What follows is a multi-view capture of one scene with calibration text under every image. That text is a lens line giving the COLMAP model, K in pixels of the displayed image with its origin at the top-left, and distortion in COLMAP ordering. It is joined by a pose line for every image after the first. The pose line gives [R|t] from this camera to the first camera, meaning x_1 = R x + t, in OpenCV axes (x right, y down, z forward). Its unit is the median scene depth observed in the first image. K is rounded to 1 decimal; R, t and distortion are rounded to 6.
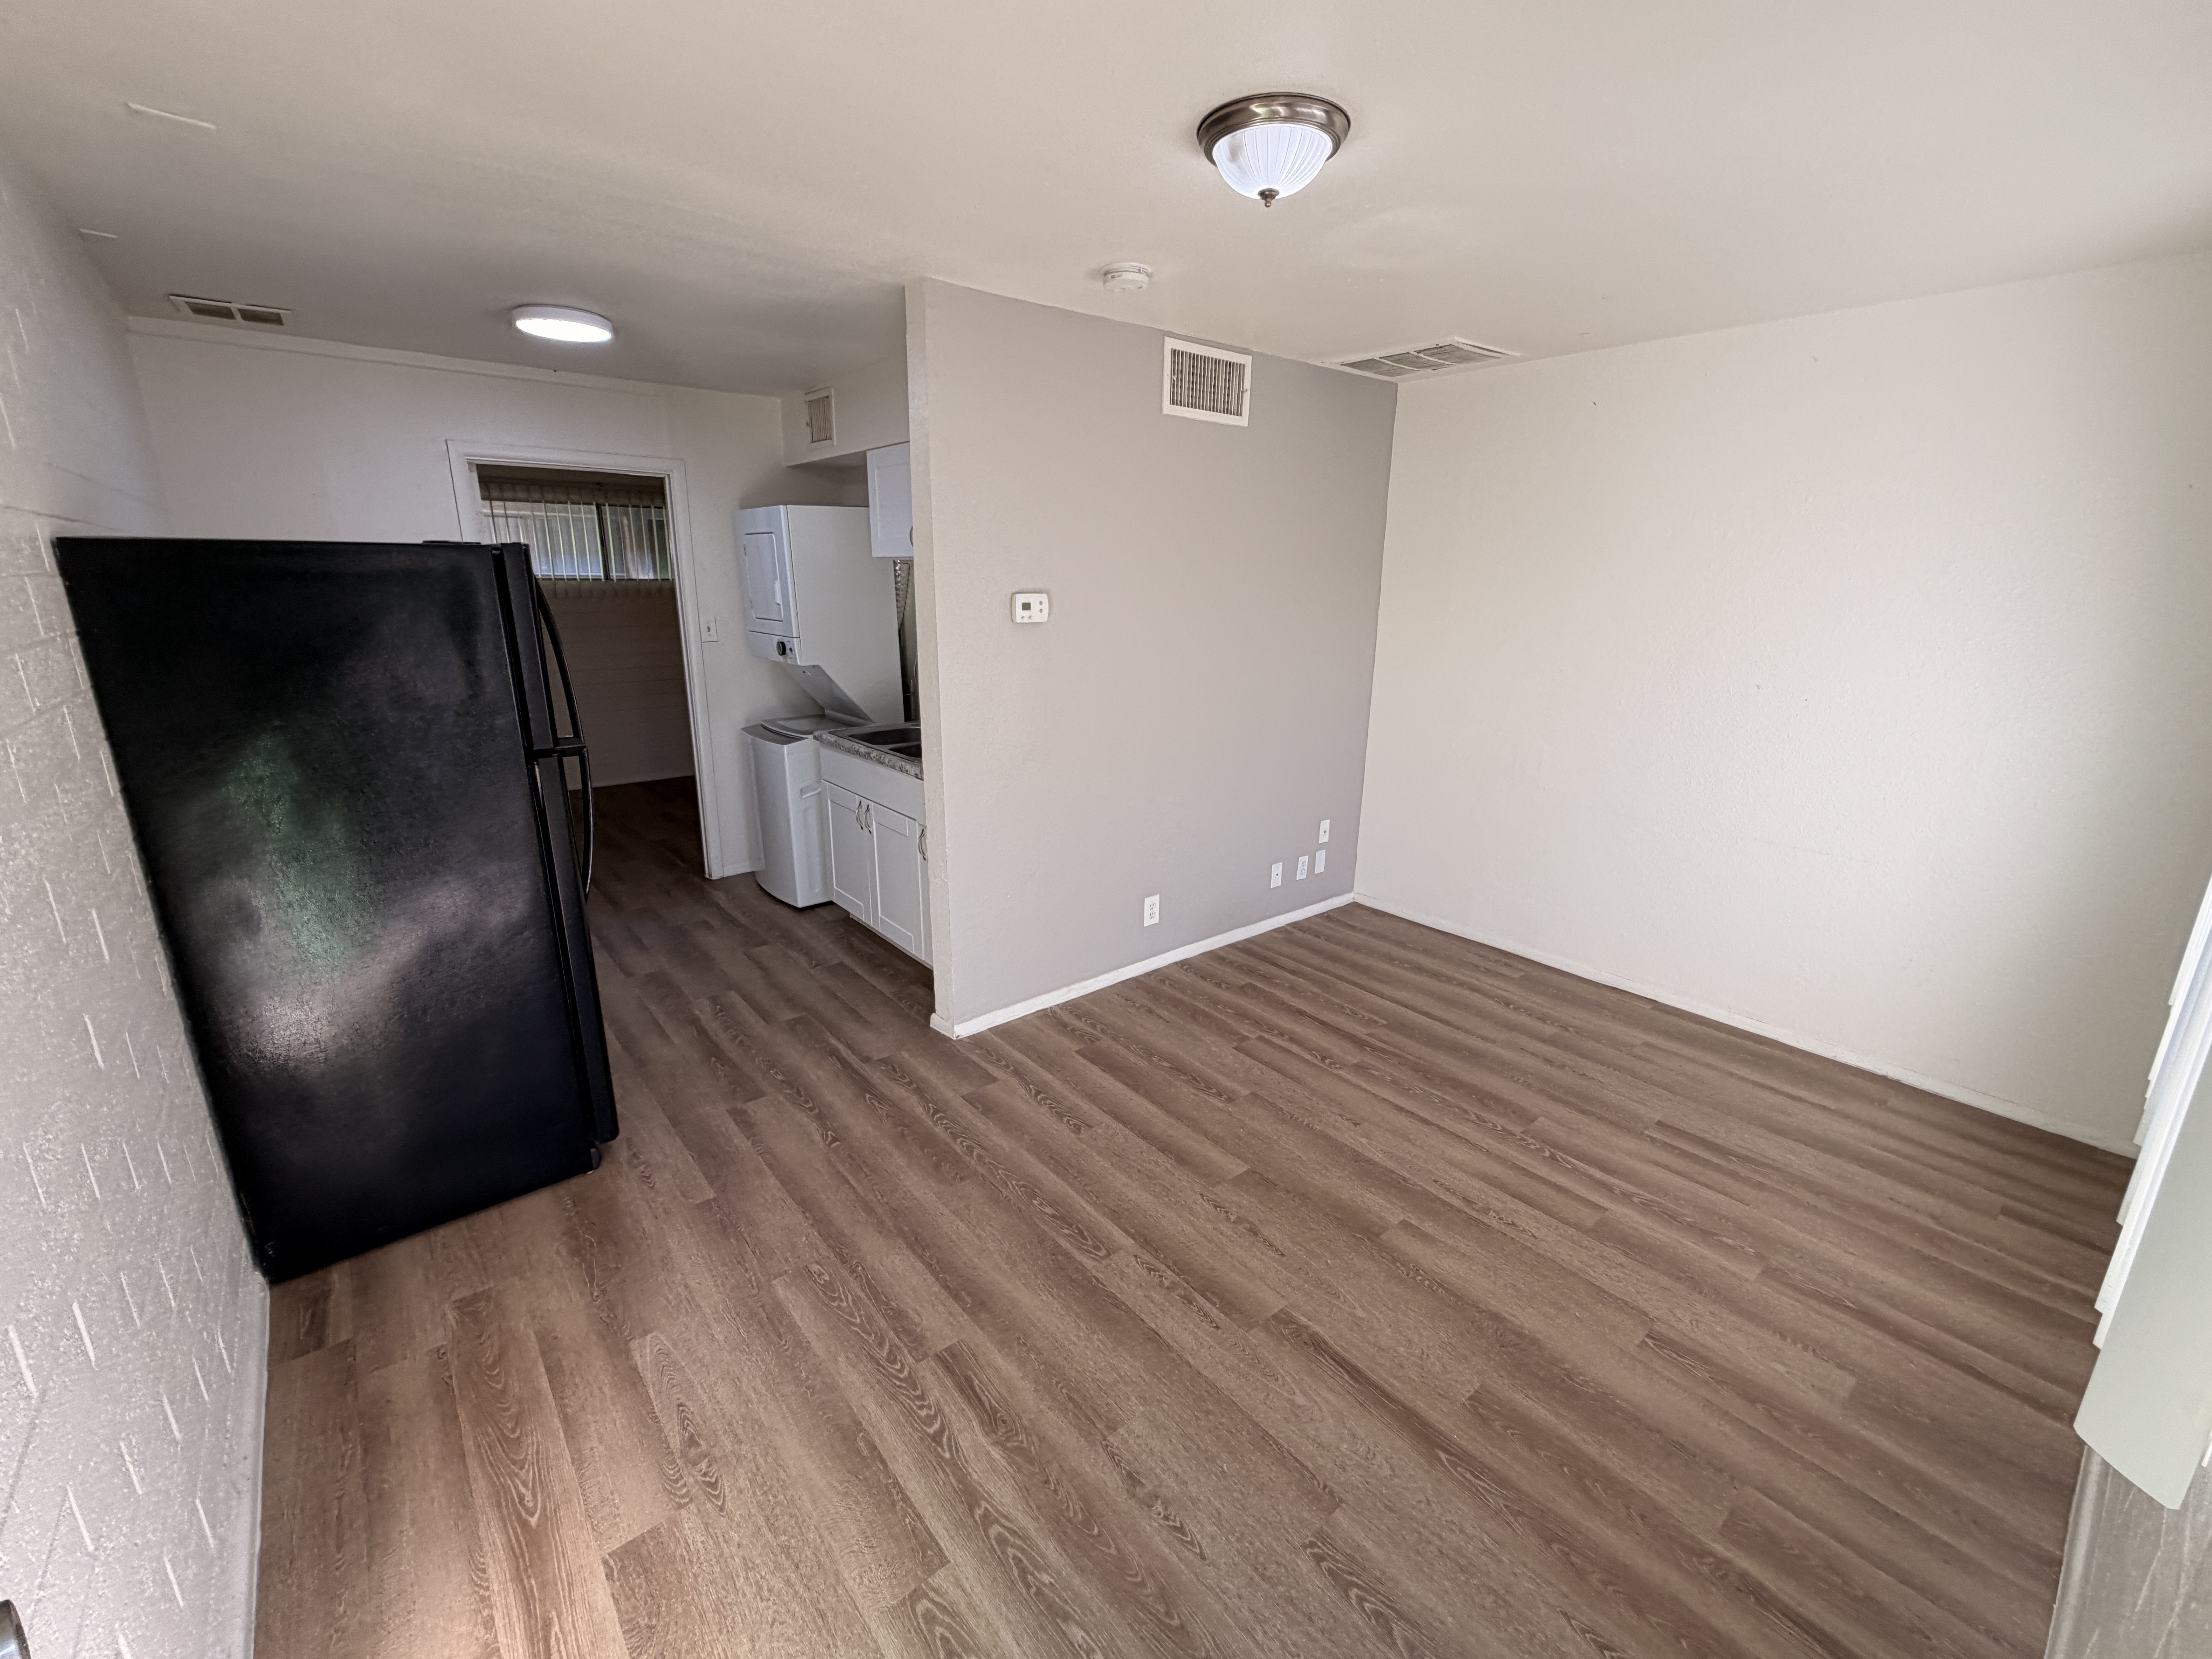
lens RADIAL K [[921.7, 0, 1108.4], [0, 921.7, 829.3], [0, 0, 1]] dist [-0.002136, -0.000314]
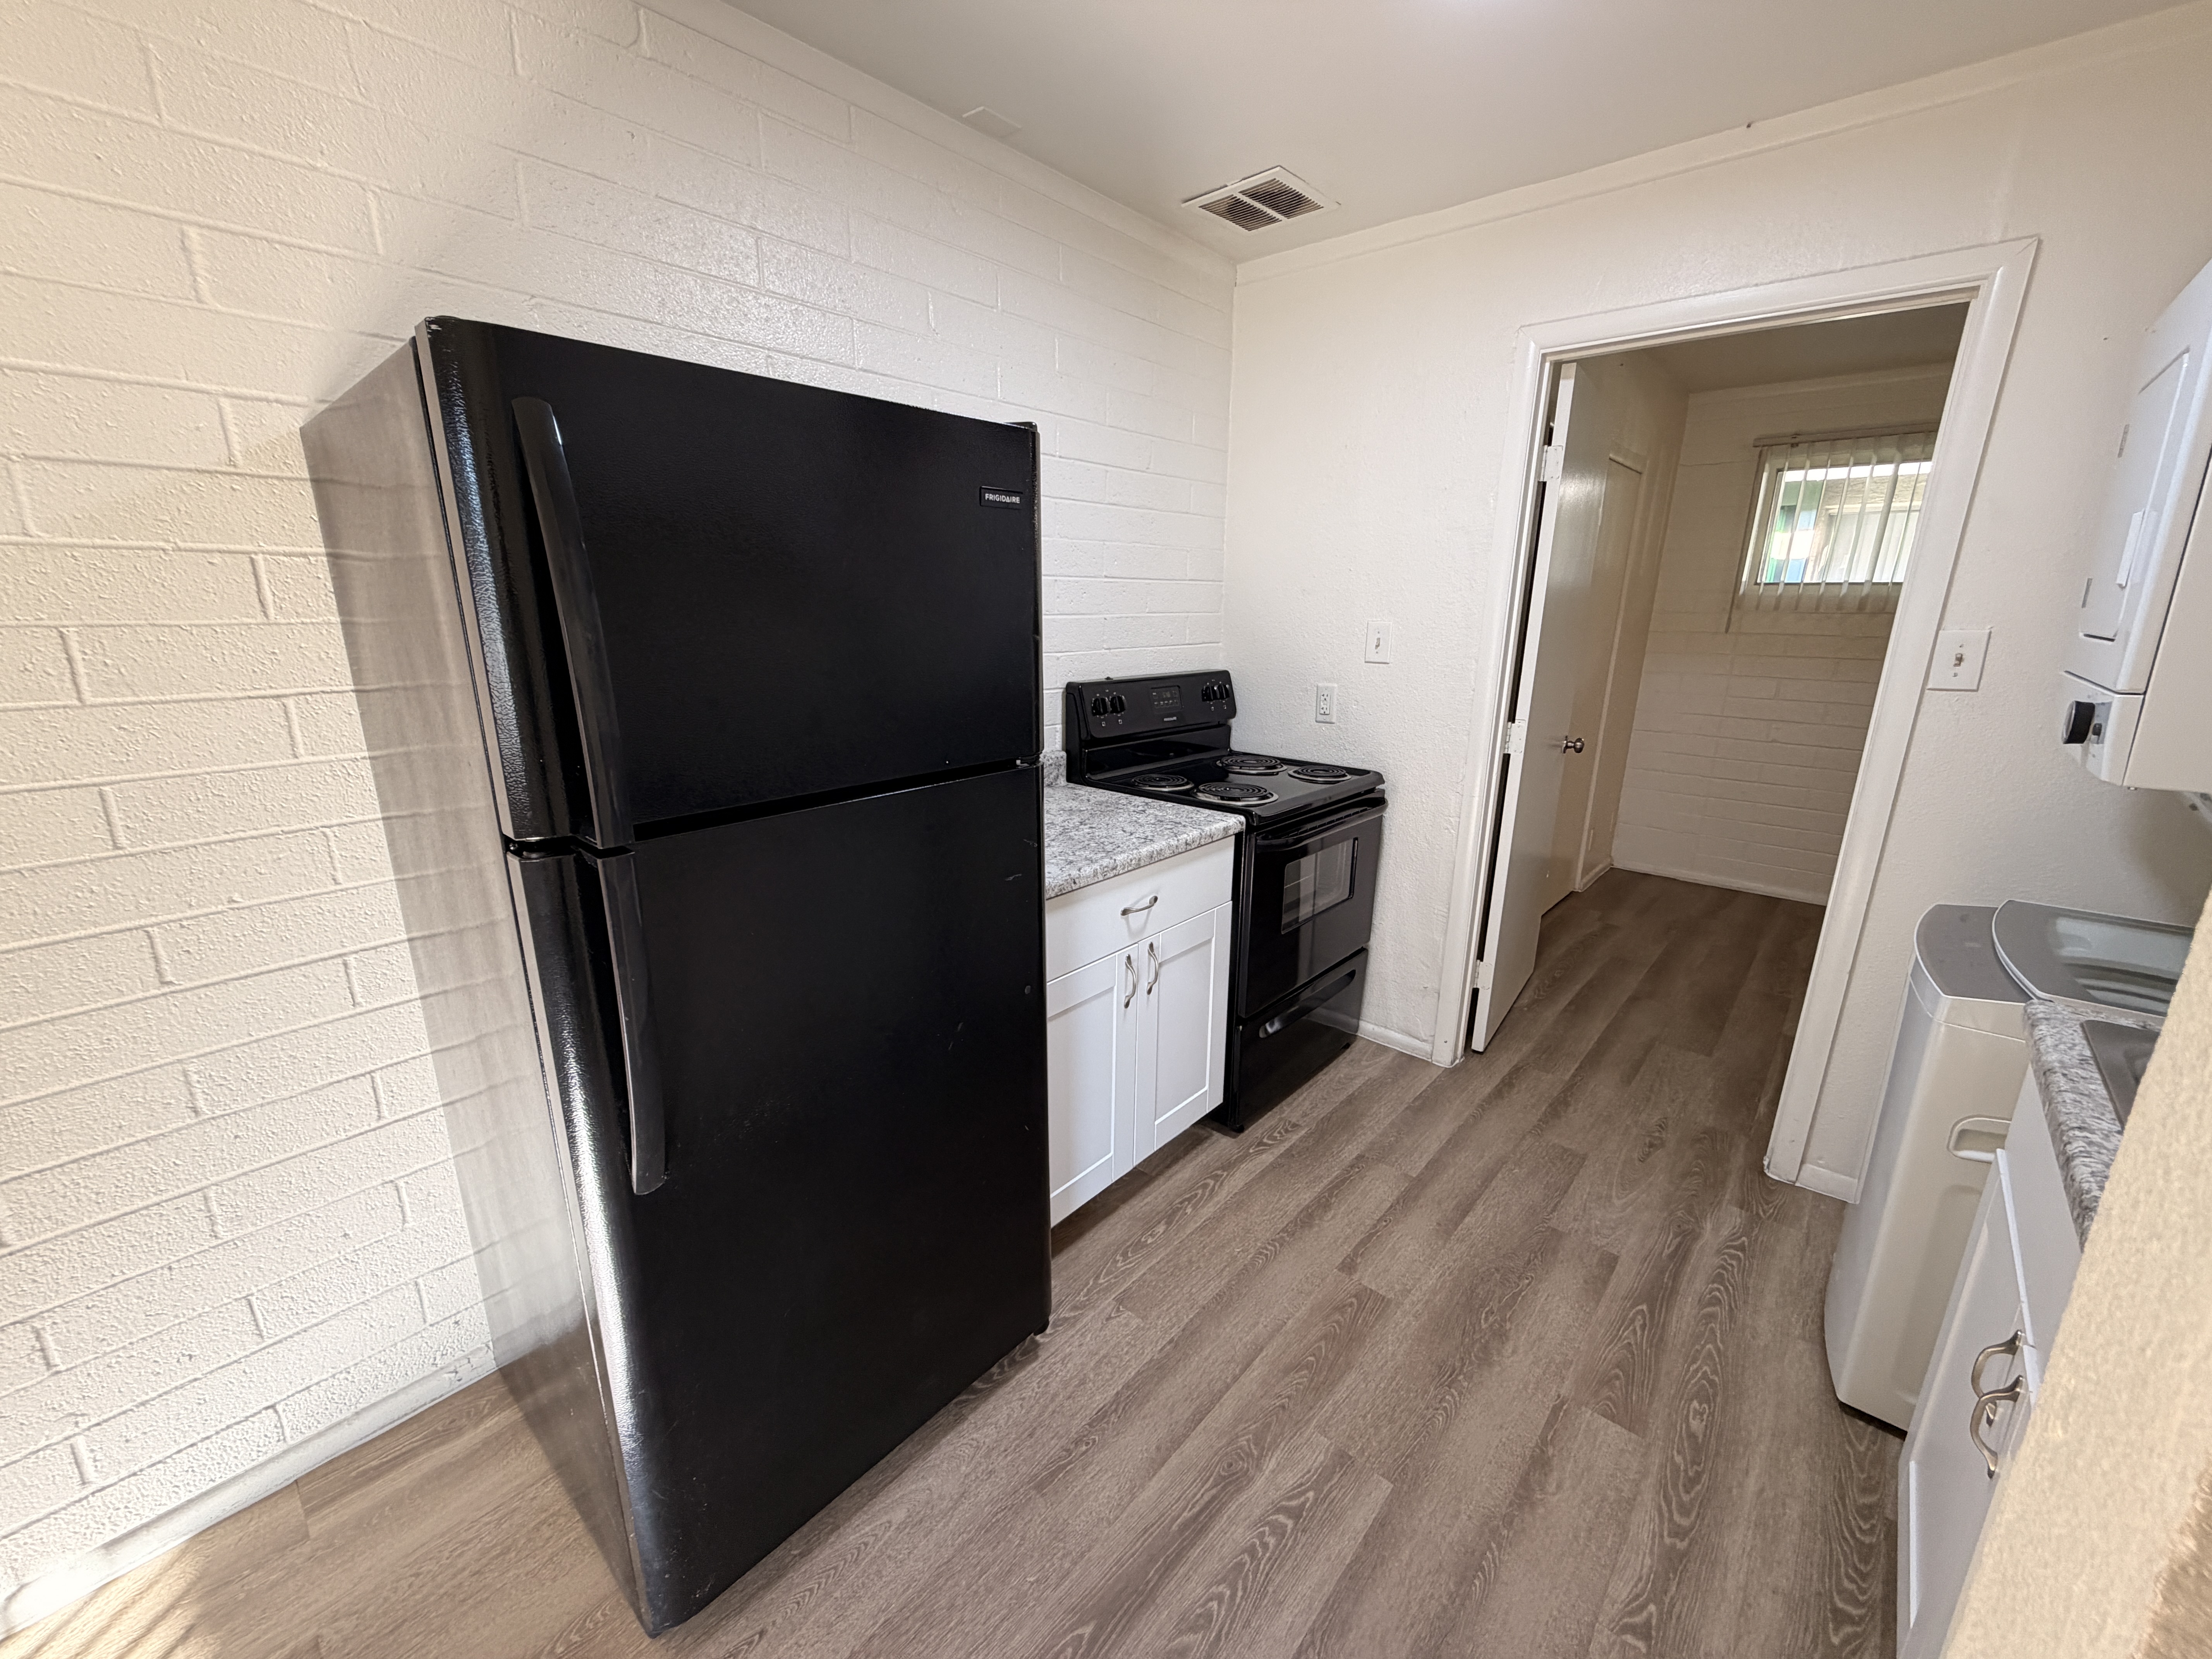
lens RADIAL K [[882.5, 0, 1098.6], [0, 882.5, 831.2], [0, 0, 1]] dist [0.001442, 0.000112]
pose [[0.150326, 0.243707, -0.958128, -0.109262], [-0.272568, 0.941797, 0.196788, -0.145054], [0.950320, 0.231573, 0.208003, 0.696737]]
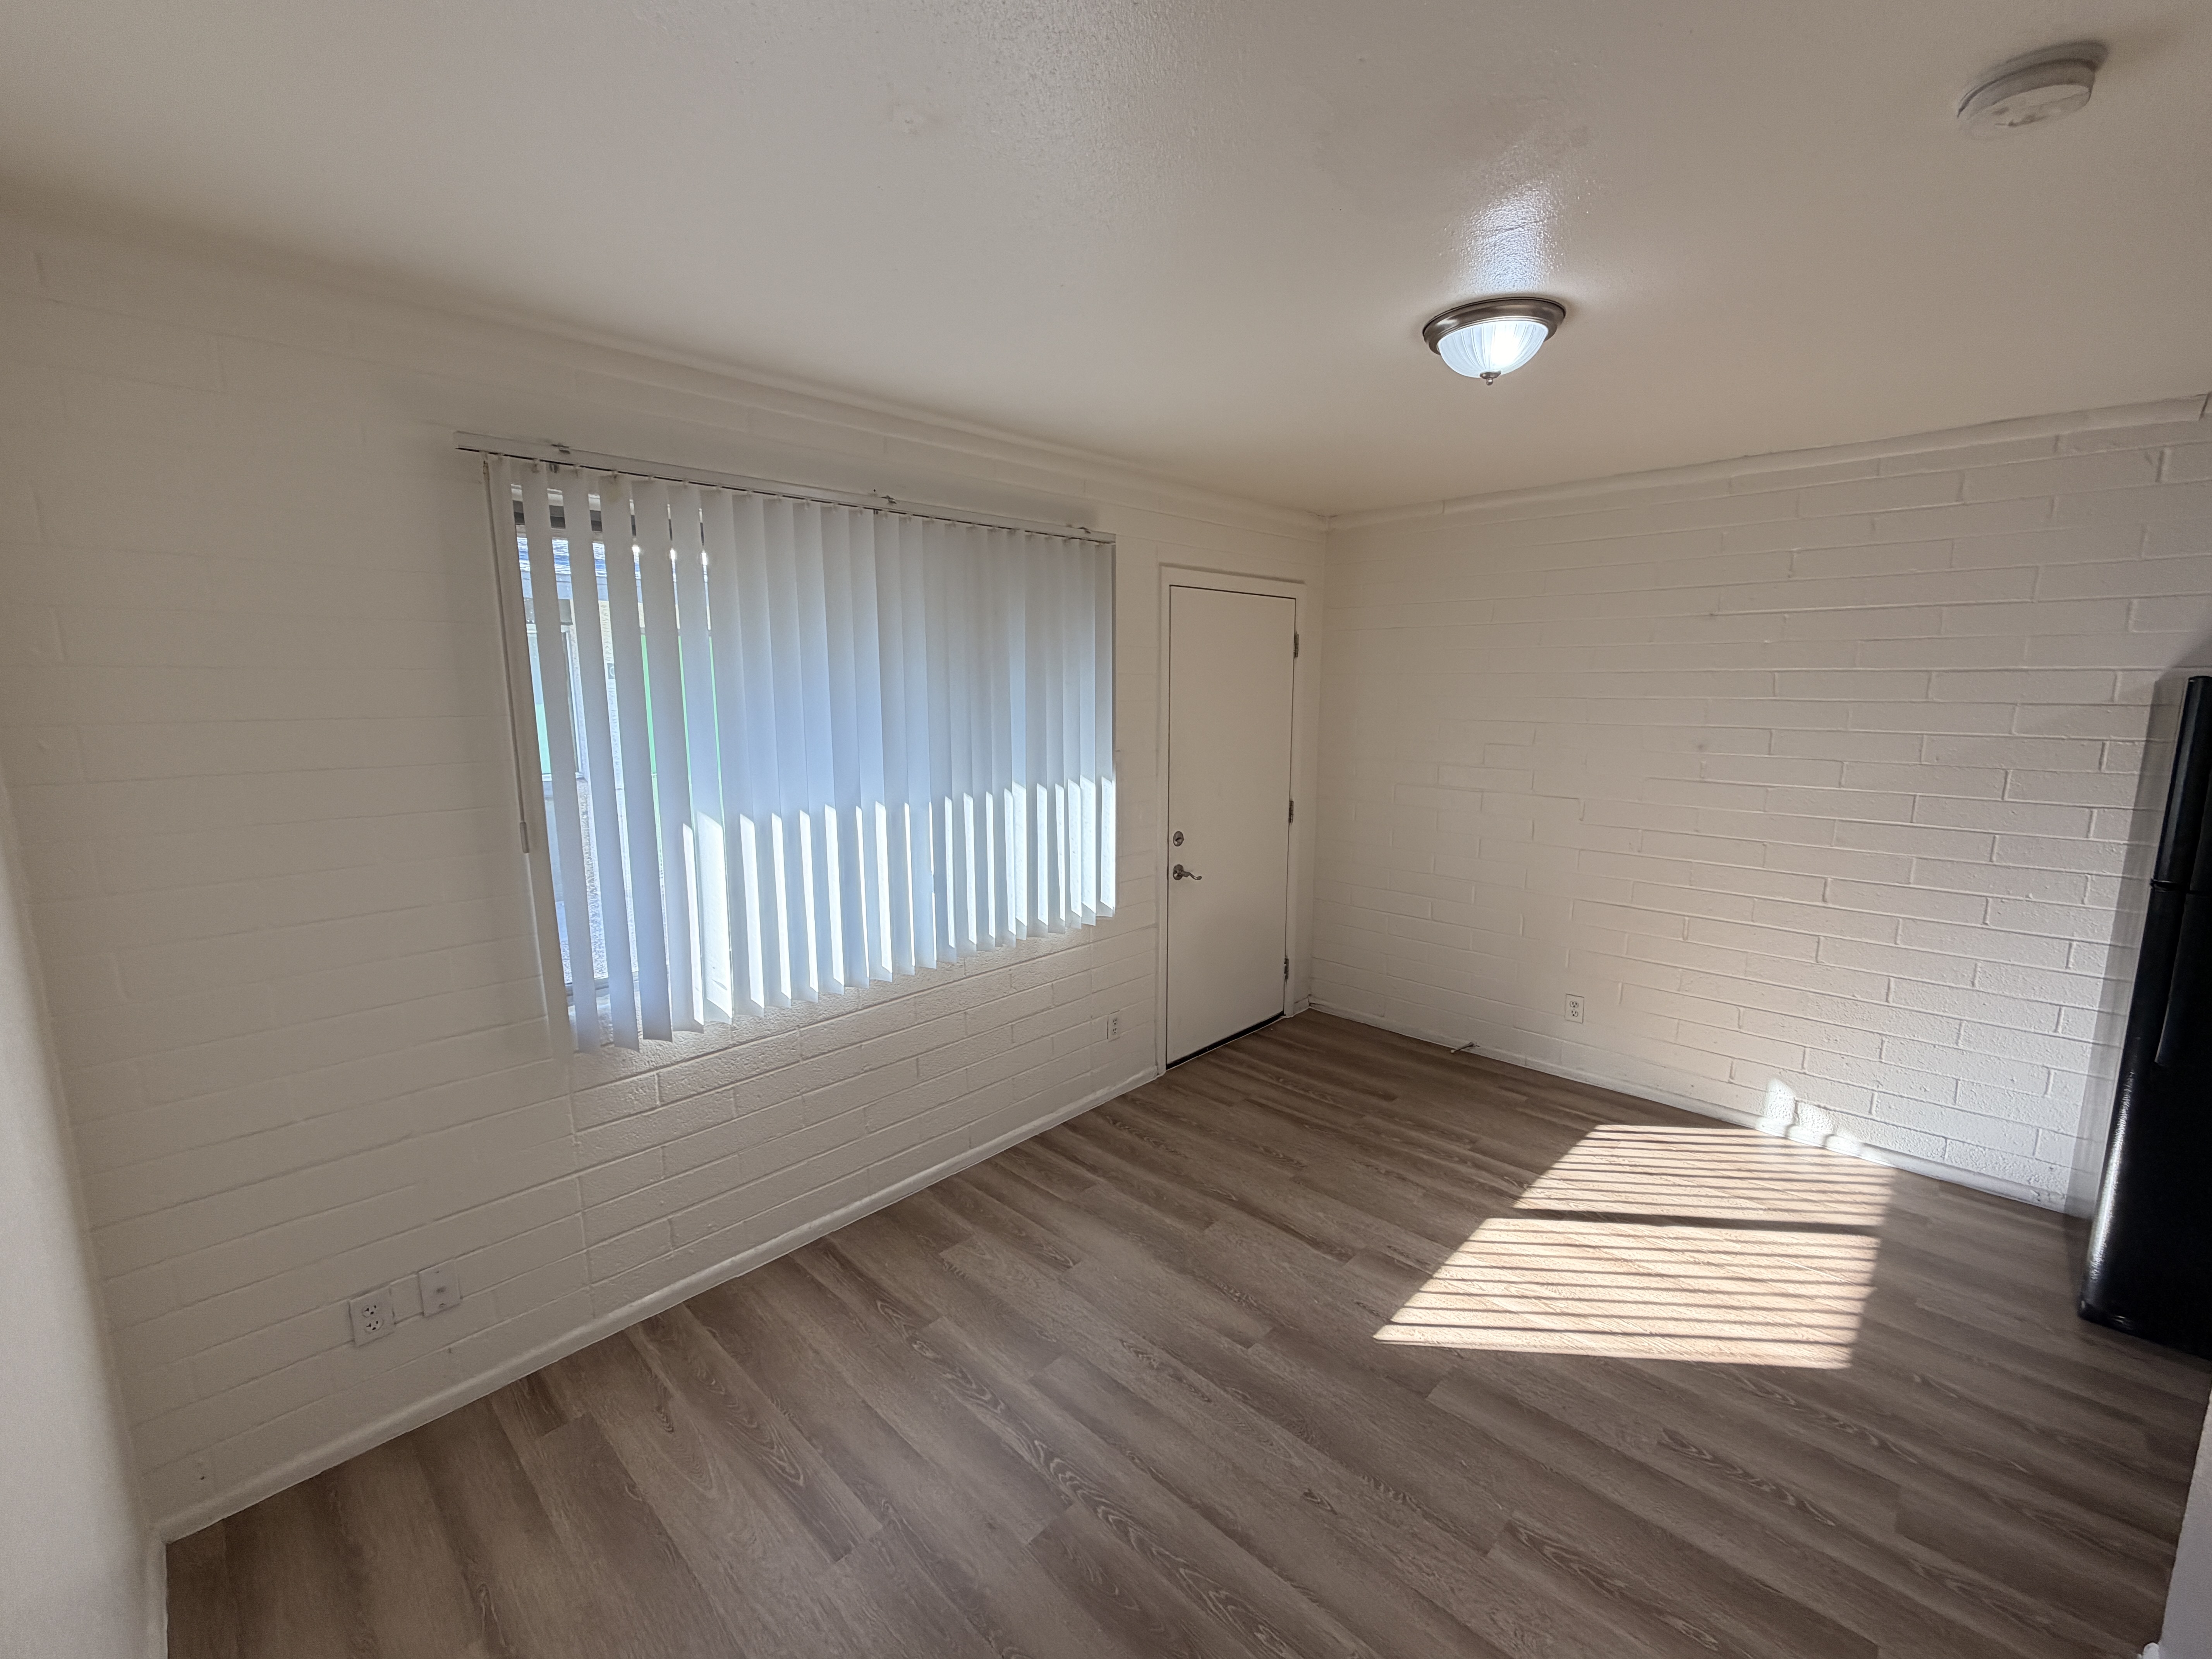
lens RADIAL K [[921.7, 0, 1108.4], [0, 921.7, 829.3], [0, 0, 1]] dist [-0.002136, -0.000314]
pose [[-0.993377, 0.011412, -0.114329, 0.364657], [-0.036825, 0.910941, 0.410890, -0.297272], [0.108836, 0.412379, -0.904488, 1.042565]]
